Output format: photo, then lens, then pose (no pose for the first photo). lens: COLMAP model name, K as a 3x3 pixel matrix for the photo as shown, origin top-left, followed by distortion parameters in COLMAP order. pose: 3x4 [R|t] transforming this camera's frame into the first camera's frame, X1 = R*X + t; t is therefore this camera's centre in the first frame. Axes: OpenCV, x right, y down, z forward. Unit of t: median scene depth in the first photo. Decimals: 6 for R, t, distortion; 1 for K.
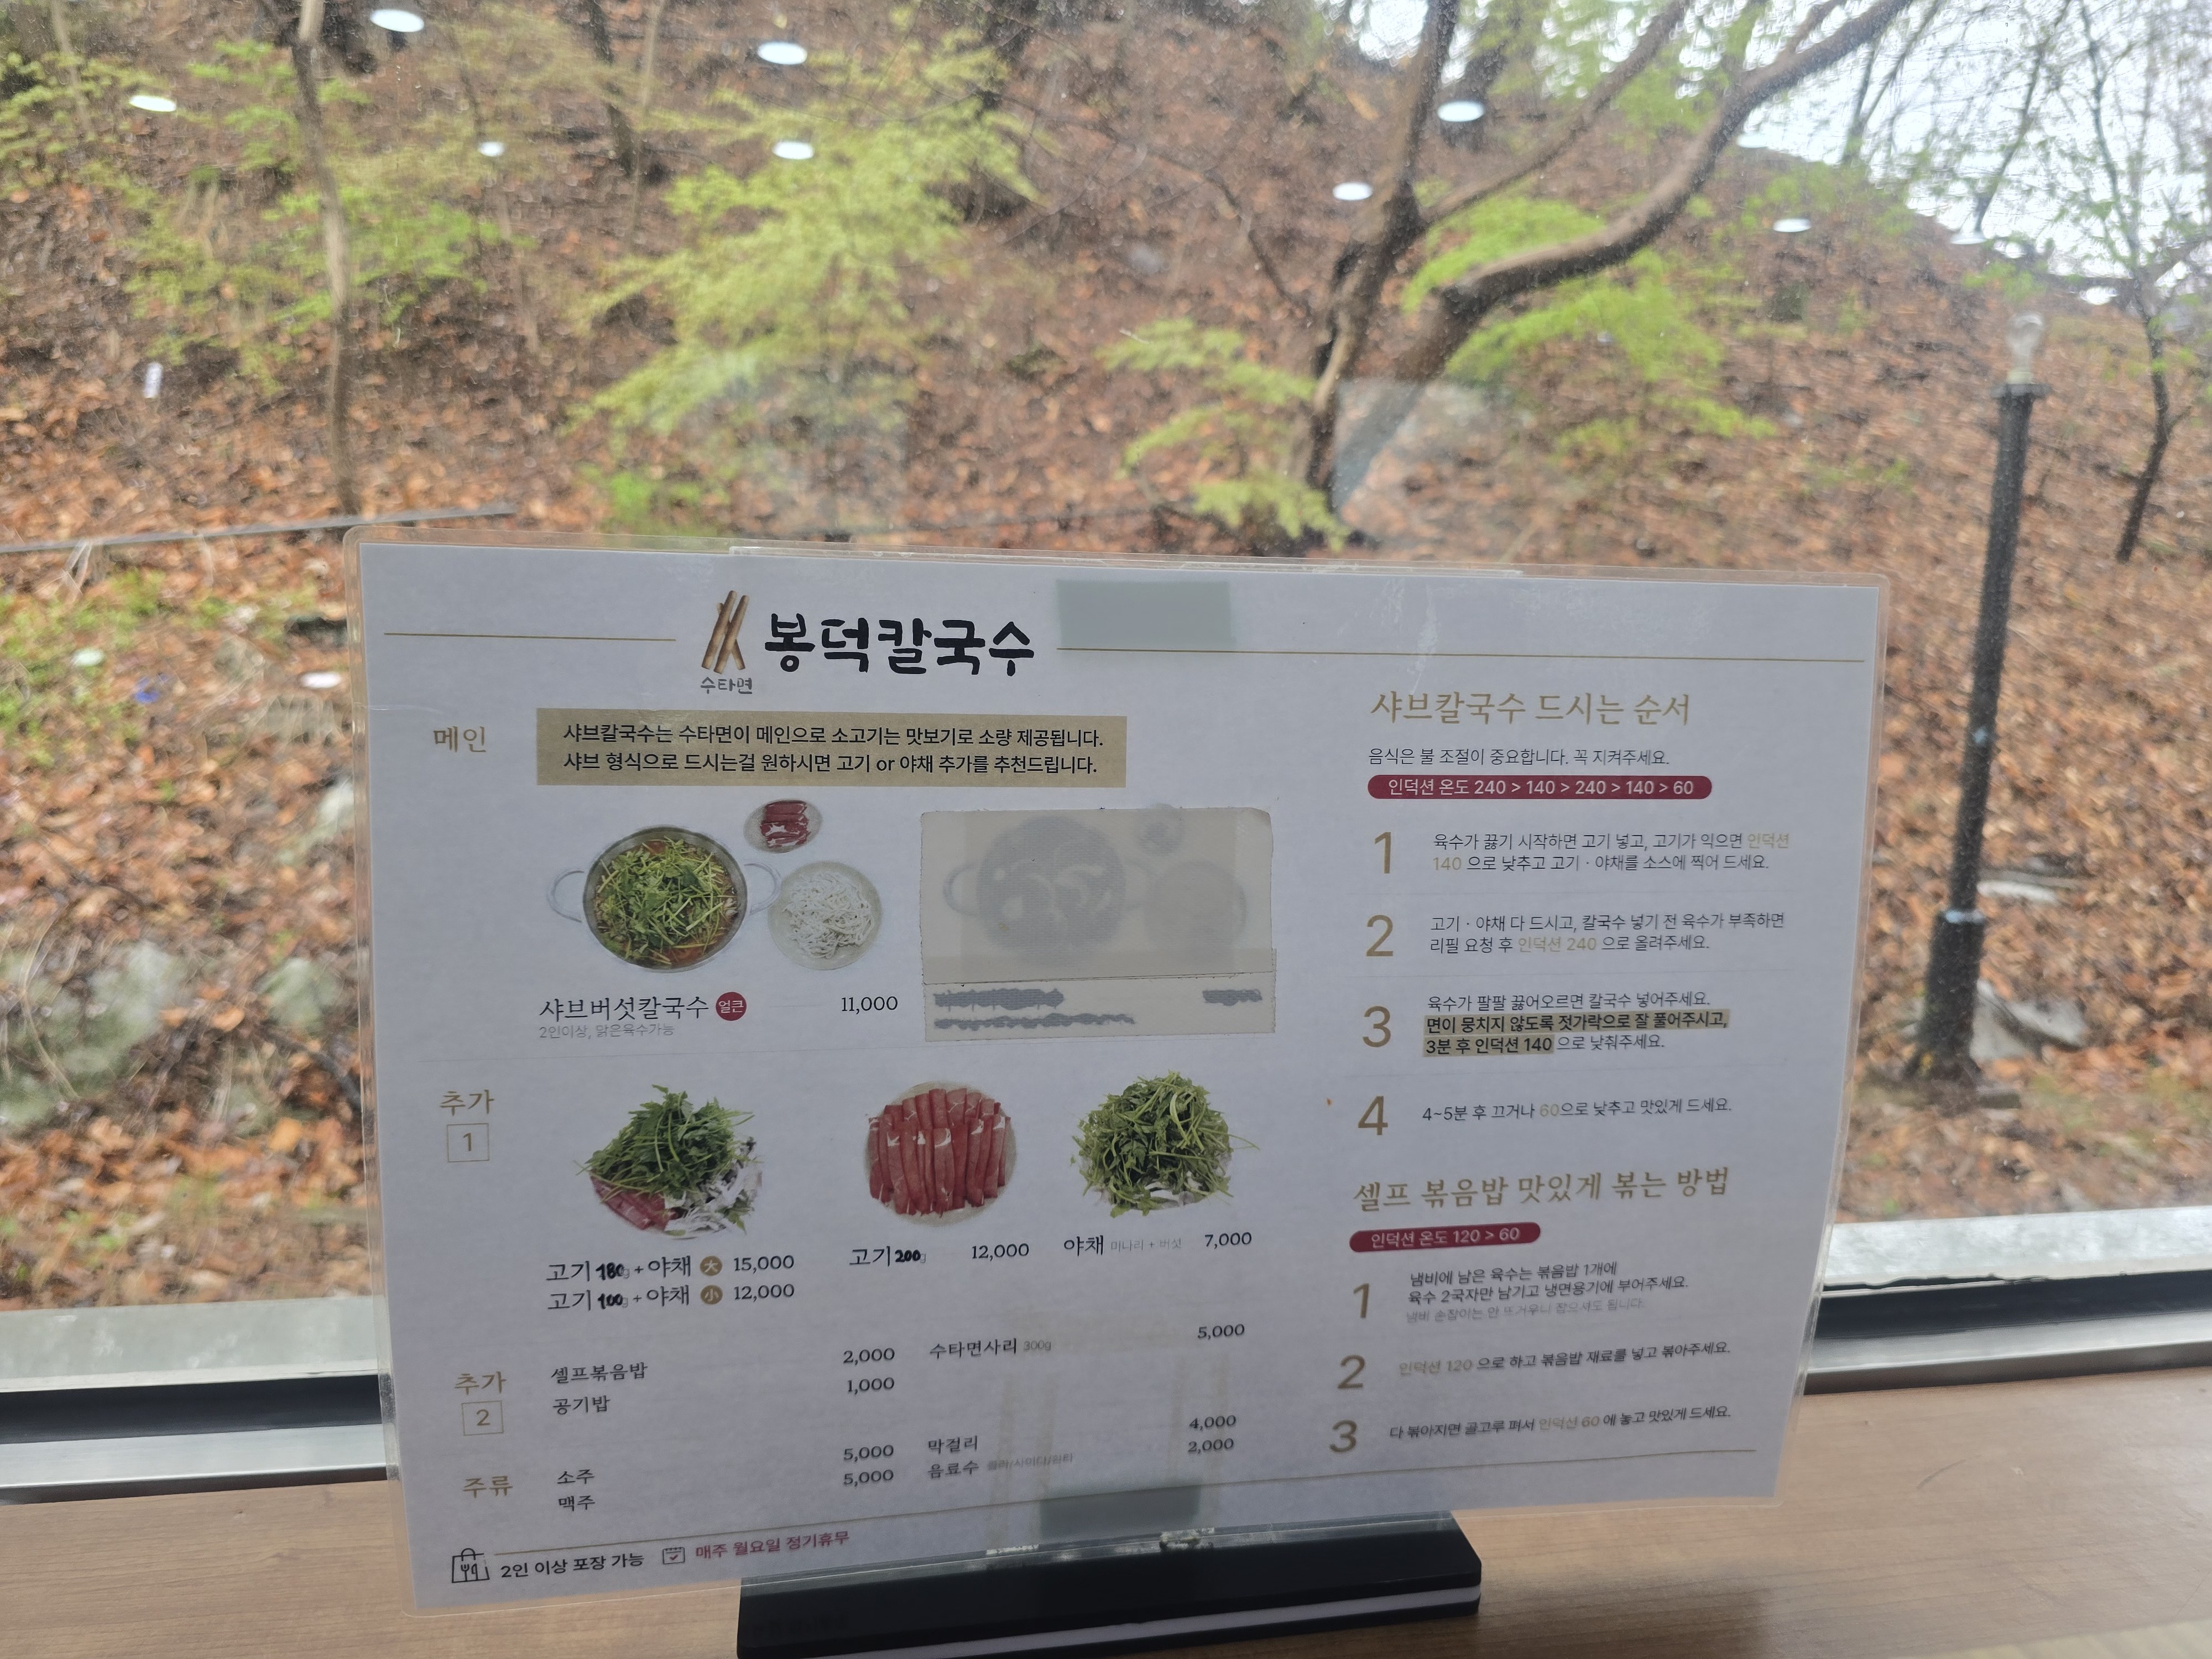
lens RADIAL K [[3192.6, 0, 1106.0], [0, 3192.6, 829.5], [0, 0, 1]] dist [-0.497495, -0.001894]
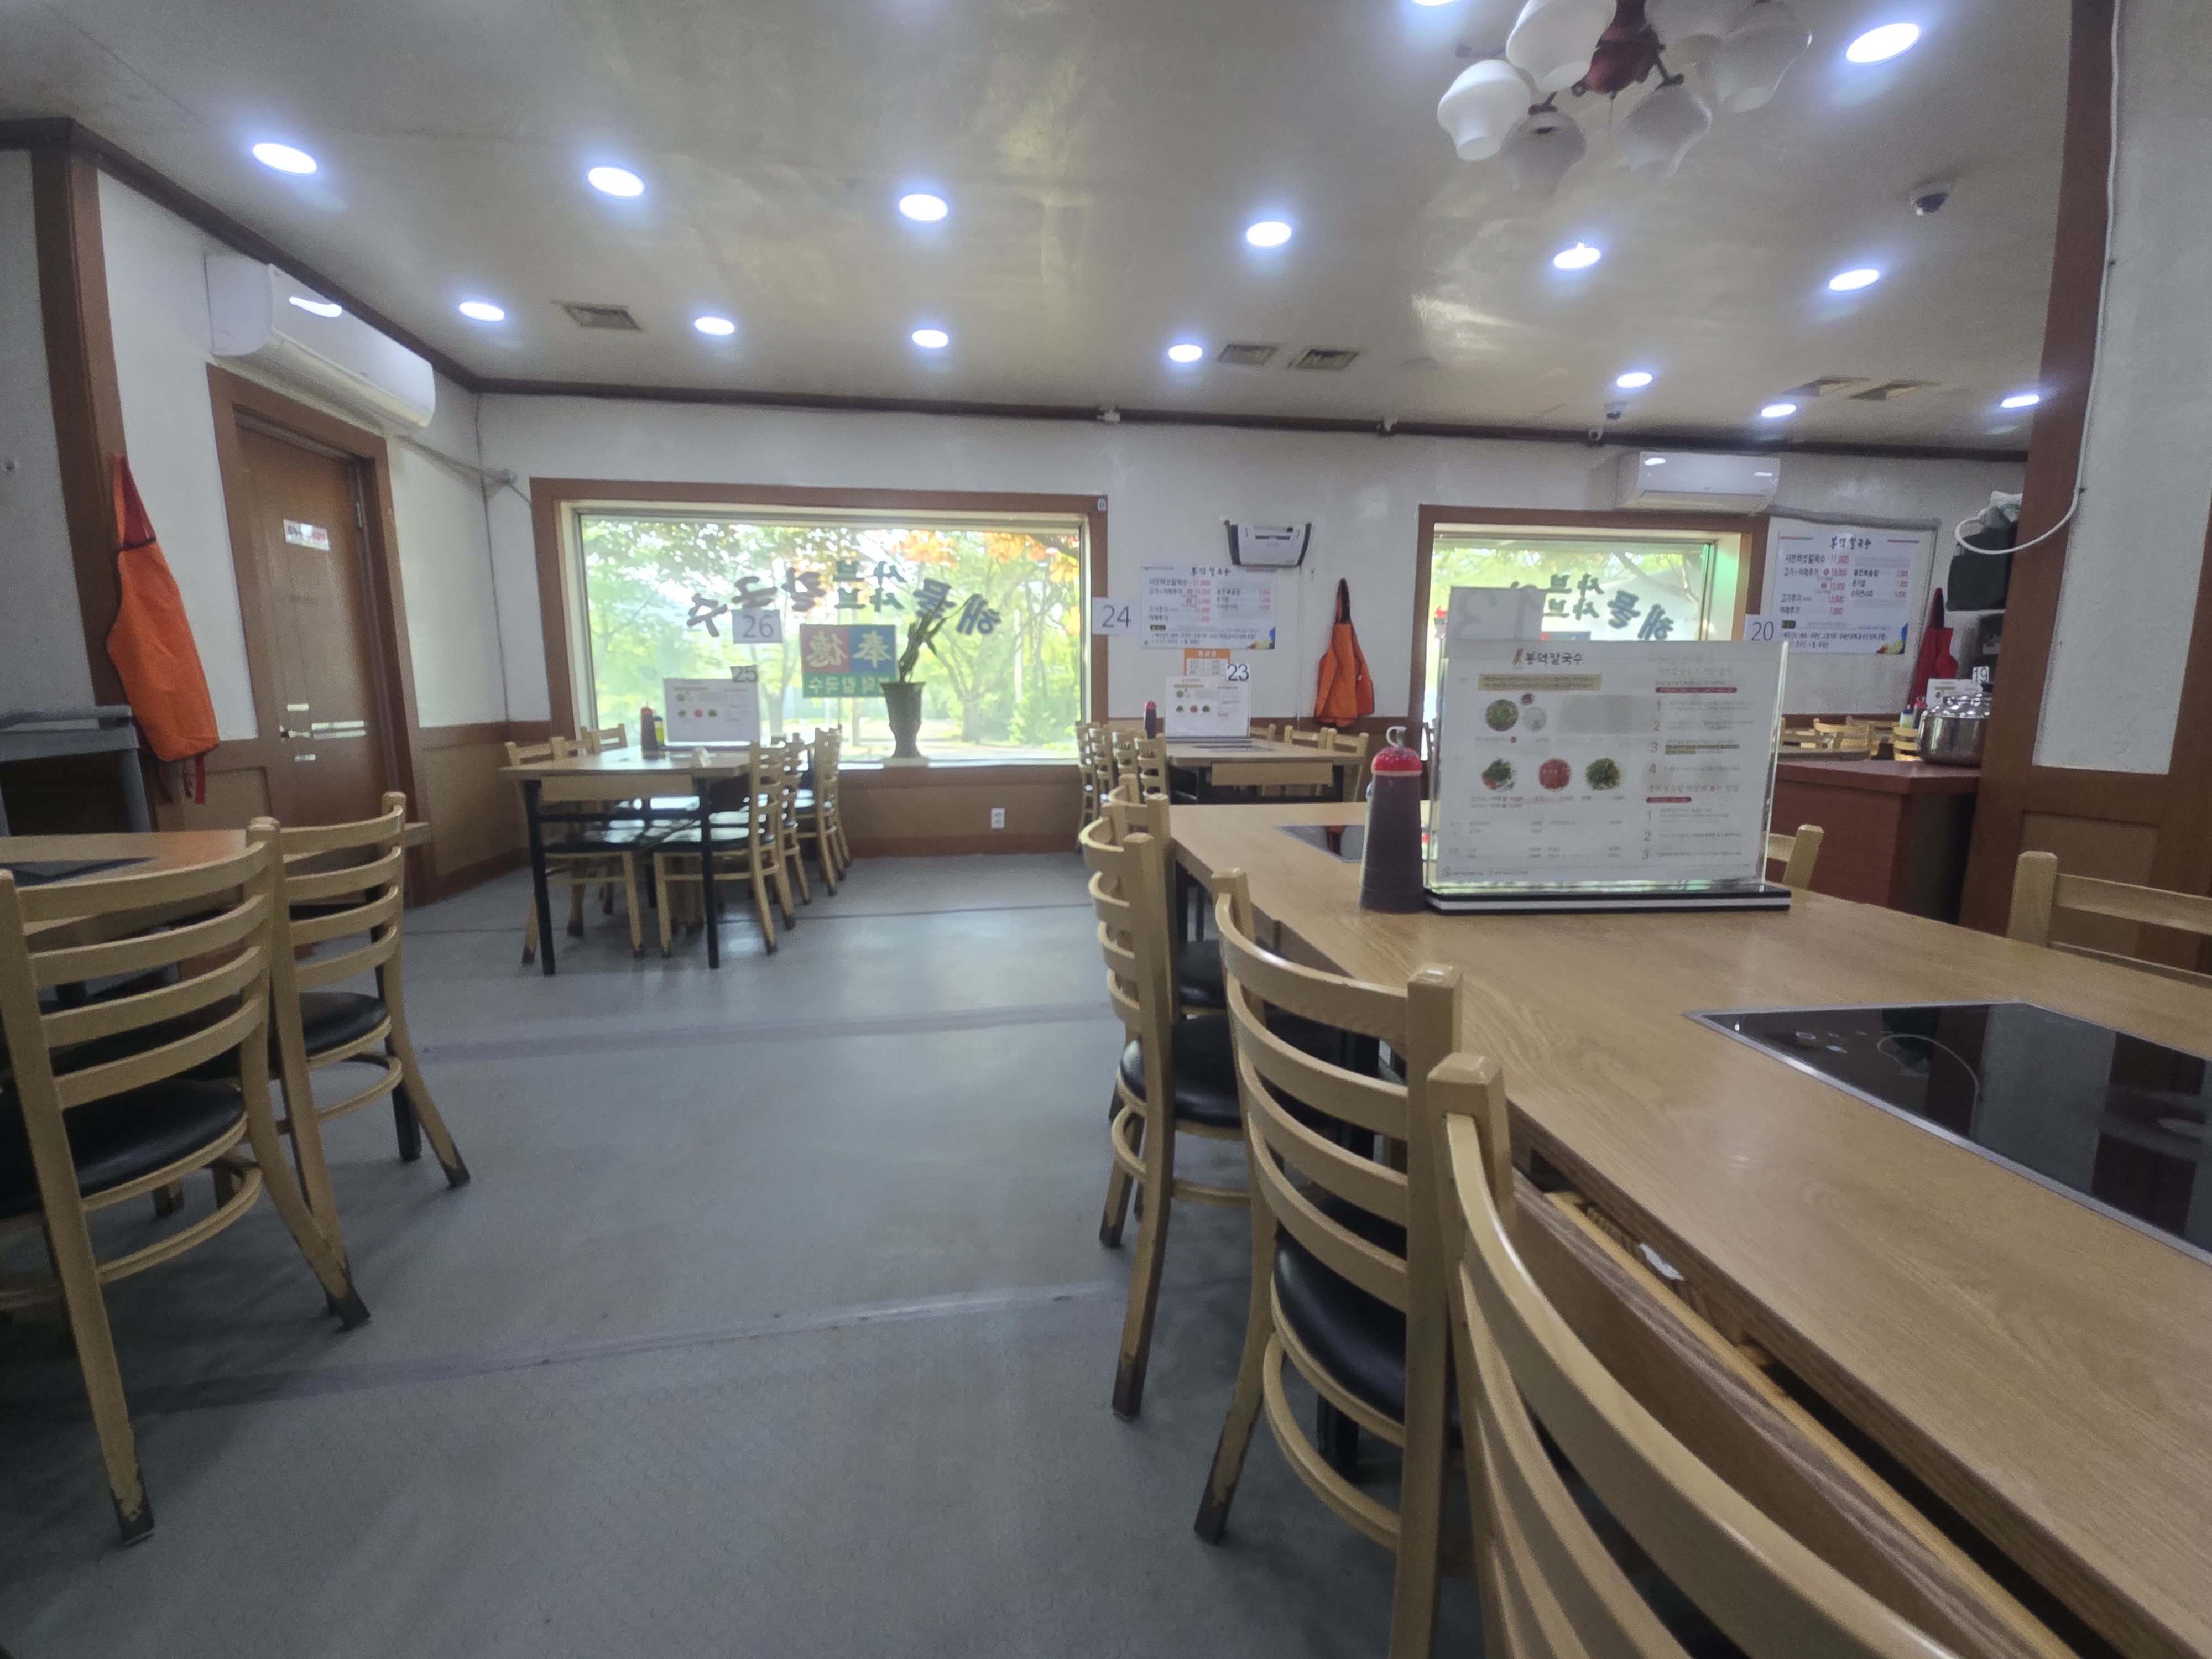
lens RADIAL K [[881.5, 0, 1106.0], [0, 881.5, 829.5], [0, 0, 1]] dist [0.000080, 0.000004]
pose [[0.729489, 0.102708, -0.676237, 0.330634], [-0.007596, 0.989817, 0.142141, 0.008306], [0.683950, -0.098554, 0.722841, -0.325968]]
